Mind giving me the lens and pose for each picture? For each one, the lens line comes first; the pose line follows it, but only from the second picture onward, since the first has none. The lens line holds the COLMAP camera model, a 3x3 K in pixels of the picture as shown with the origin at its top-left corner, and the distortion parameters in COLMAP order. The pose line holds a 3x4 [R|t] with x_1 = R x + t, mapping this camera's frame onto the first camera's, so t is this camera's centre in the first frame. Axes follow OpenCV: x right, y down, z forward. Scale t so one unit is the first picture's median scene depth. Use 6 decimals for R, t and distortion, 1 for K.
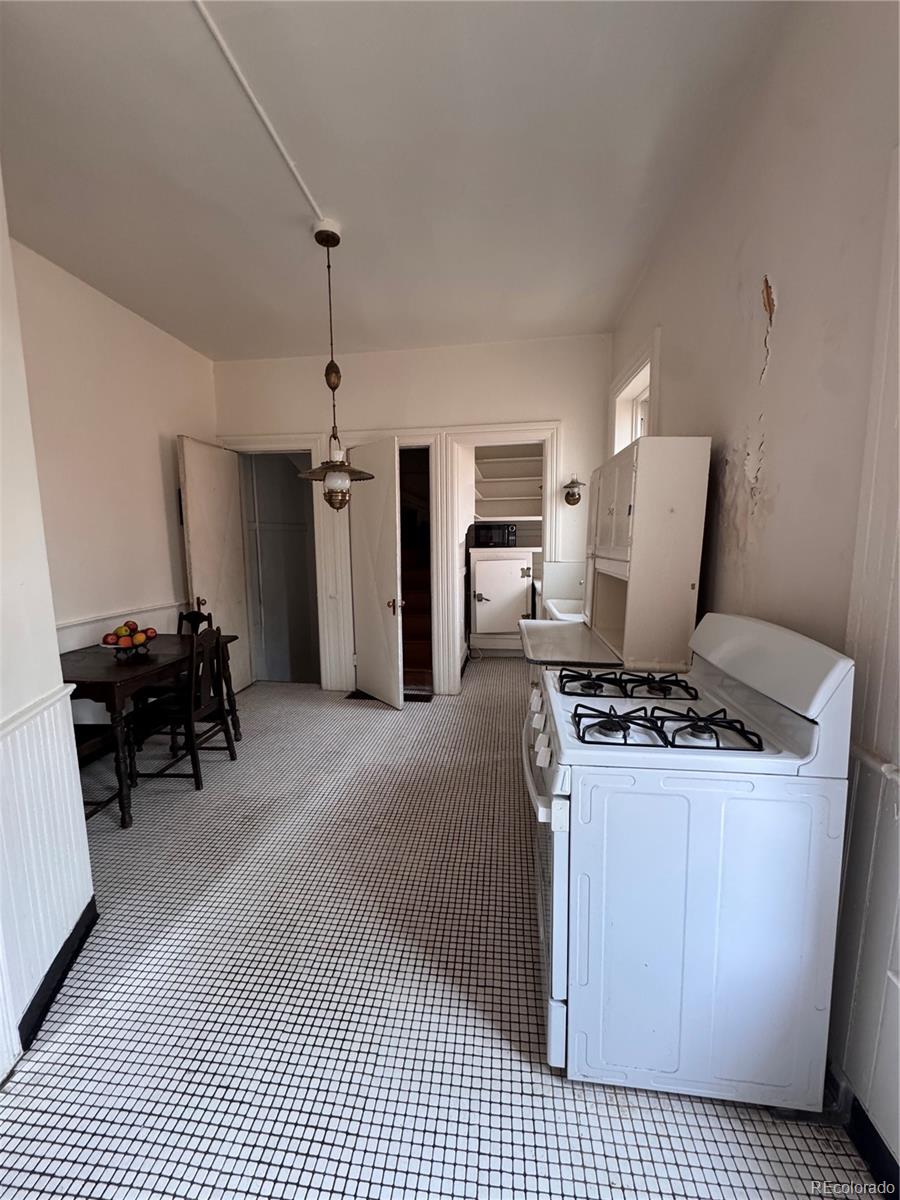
lens RADIAL K [[480.6, 0, 451.5], [0, 480.6, 599.0], [0, 0, 1]] dist [0.000496, 0.000126]
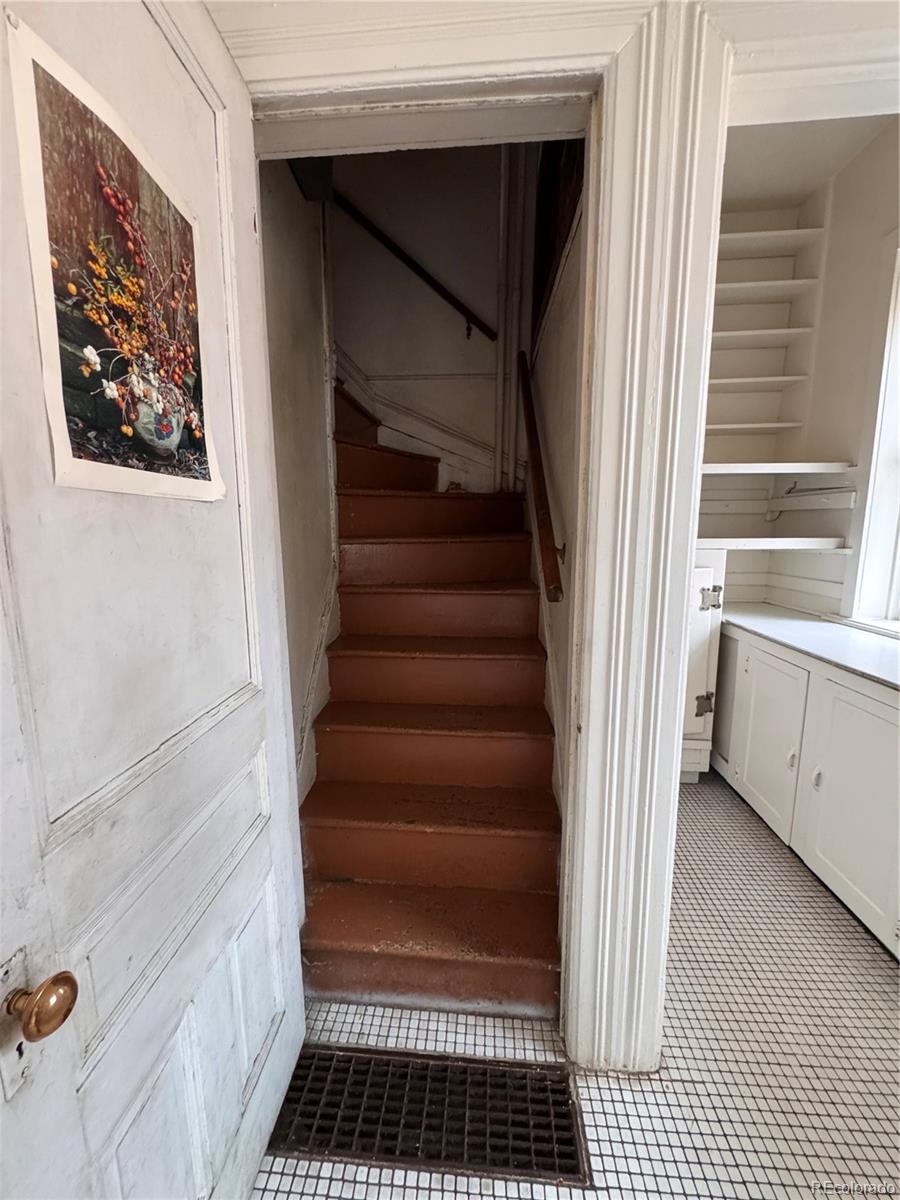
lens RADIAL K [[480.6, 0, 445.4], [0, 480.6, 601.1], [0, 0, 1]] dist [0.000496, 0.000126]
pose [[0.999110, -0.001101, 0.042174, -0.098479], [0.000242, 0.999792, 0.020384, -0.061038], [-0.042188, -0.020356, 0.998902, 0.585409]]
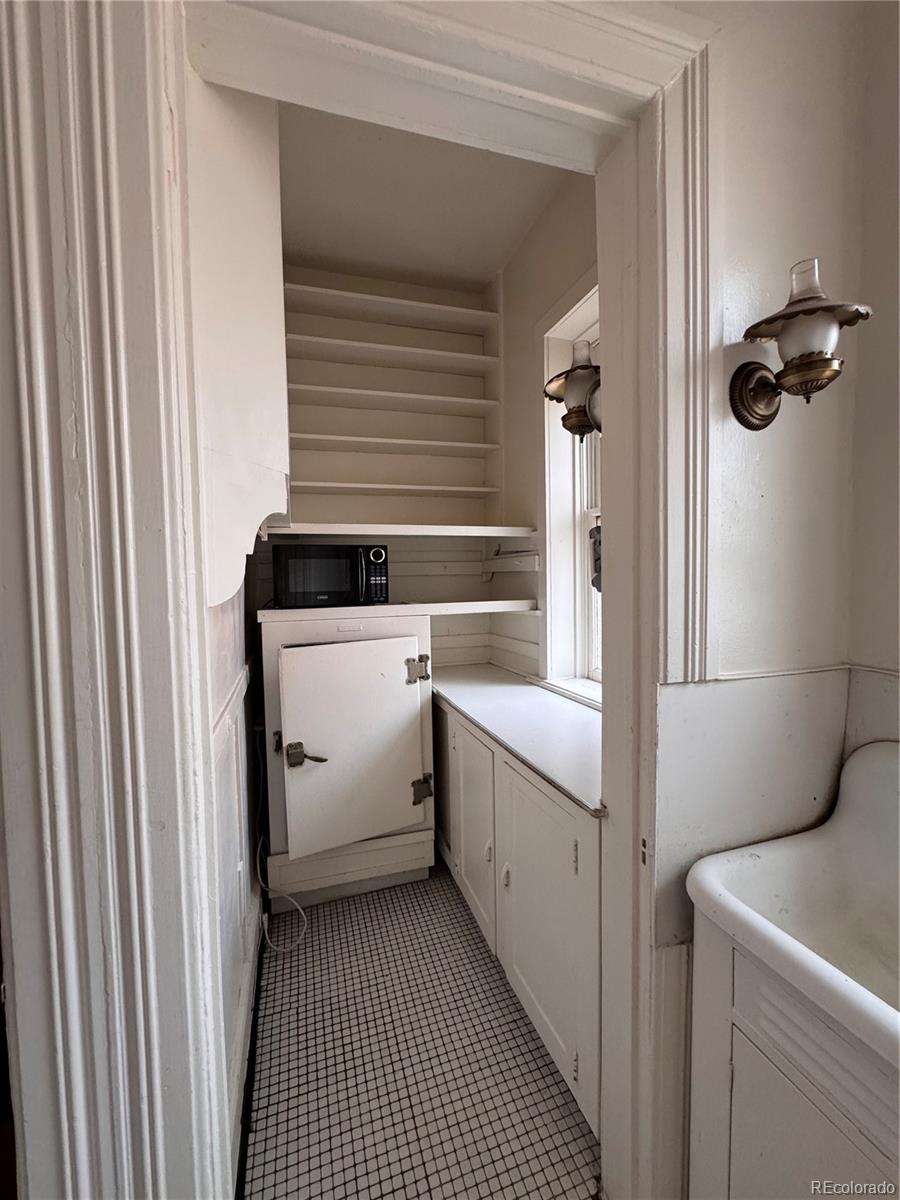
lens RADIAL K [[480.6, 0, 446.6], [0, 480.6, 603.1], [0, 0, 1]] dist [0.000496, 0.000126]
pose [[0.912126, -0.025943, 0.409089, 0.019987], [0.062877, 0.995039, -0.077092, -0.076517], [-0.405060, 0.096040, 0.909232, 0.636138]]
